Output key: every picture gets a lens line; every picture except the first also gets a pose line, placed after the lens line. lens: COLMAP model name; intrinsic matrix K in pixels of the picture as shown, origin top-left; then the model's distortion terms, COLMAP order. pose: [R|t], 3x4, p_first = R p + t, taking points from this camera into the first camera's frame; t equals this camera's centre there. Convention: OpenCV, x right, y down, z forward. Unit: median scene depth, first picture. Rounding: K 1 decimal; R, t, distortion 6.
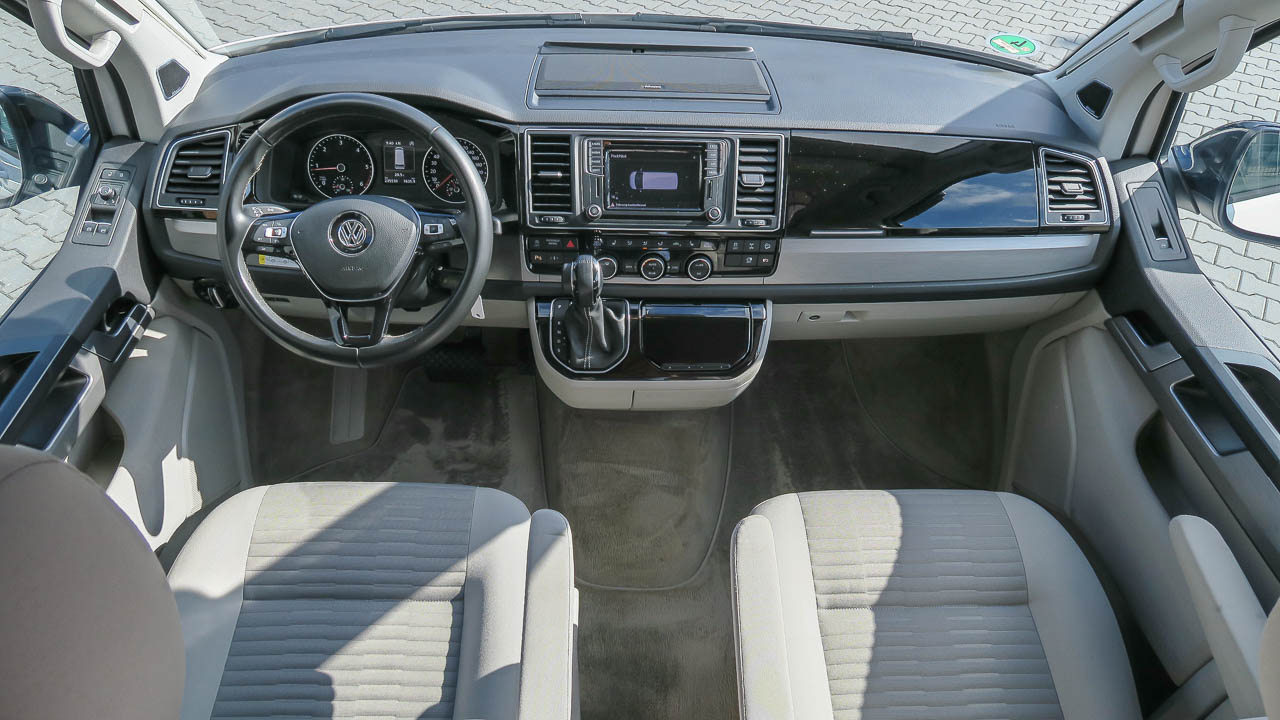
lens RADIAL K [[902.7, 0, 640.0], [0, 902.7, 360.0], [0, 0, 1]] dist [-0.004652, 0.000926]
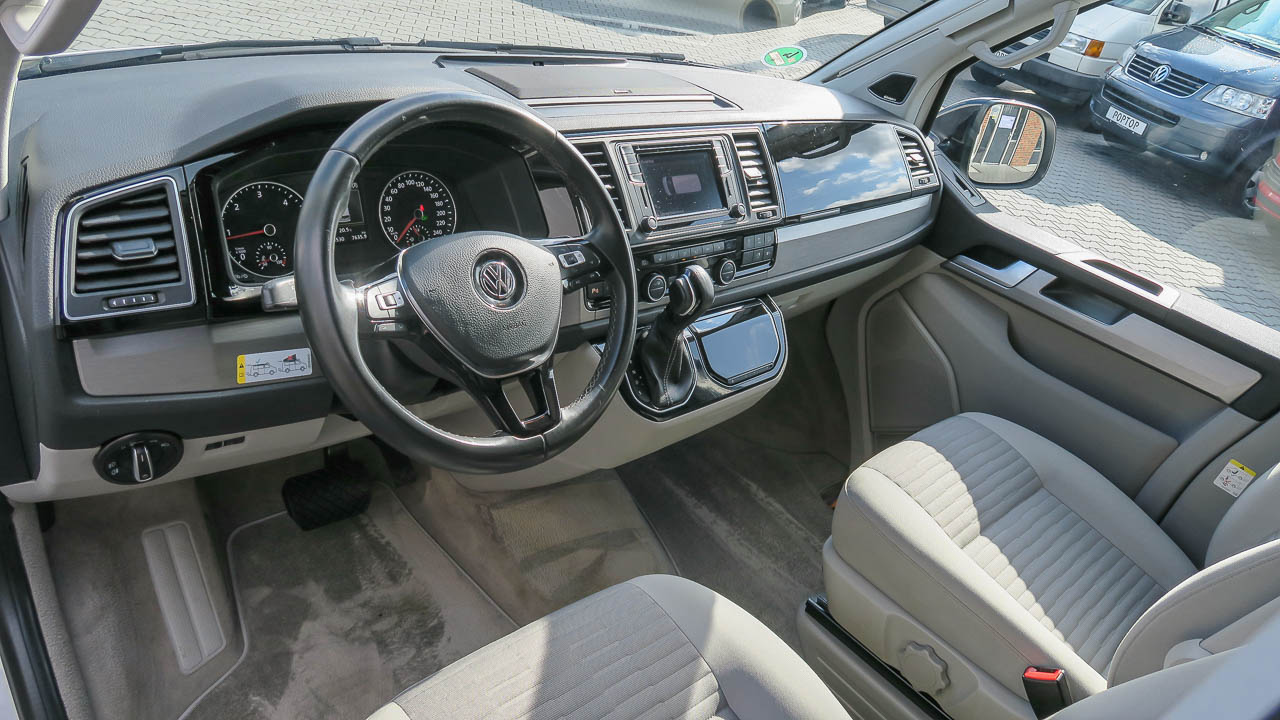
lens RADIAL K [[902.7, 0, 640.0], [0, 902.7, 360.0], [0, 0, 1]] dist [-0.004652, 0.000926]
pose [[0.738122, -0.225962, 0.635702, -0.634797], [0.290141, 0.956978, 0.003273, -0.044178], [-0.609093, 0.182027, 0.771927, 0.353109]]
